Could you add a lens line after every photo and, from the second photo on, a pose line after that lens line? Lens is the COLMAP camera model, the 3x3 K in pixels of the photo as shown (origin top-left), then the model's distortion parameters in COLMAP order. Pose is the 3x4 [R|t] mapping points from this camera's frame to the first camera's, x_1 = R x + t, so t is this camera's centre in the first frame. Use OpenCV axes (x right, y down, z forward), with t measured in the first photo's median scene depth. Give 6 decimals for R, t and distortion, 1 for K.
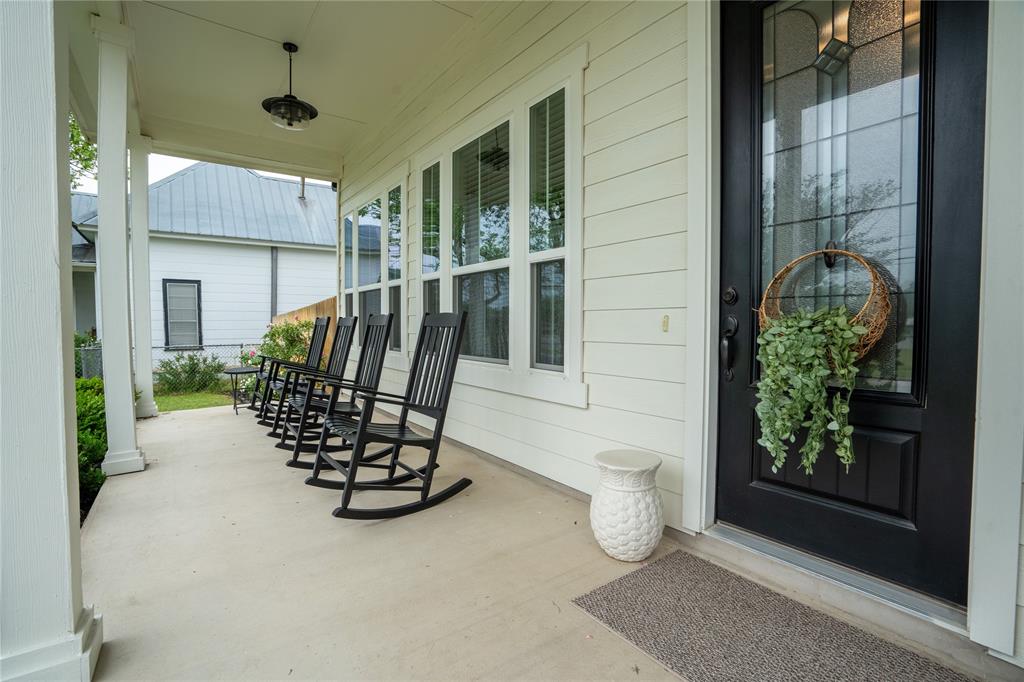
lens RADIAL K [[469.5, 0, 508.7], [0, 469.5, 338.1], [0, 0, 1]] dist [-0.056323, 0.021347]
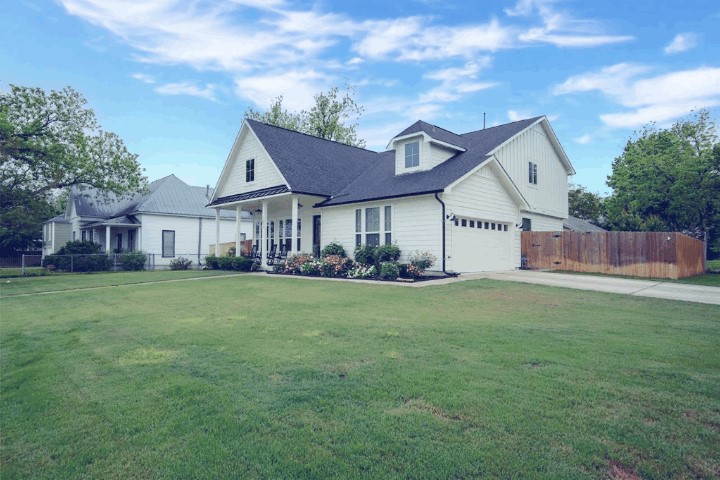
lens RADIAL K [[330.2, 0, 357.7], [0, 330.2, 237.9], [0, 0, 1]] dist [-0.056323, 0.021347]
pose [[0.978882, 0.003589, 0.204396, -0.022120], [0.009317, 0.998024, -0.062144, 0.045320], [-0.204215, 0.062736, 0.976914, -1.083459]]
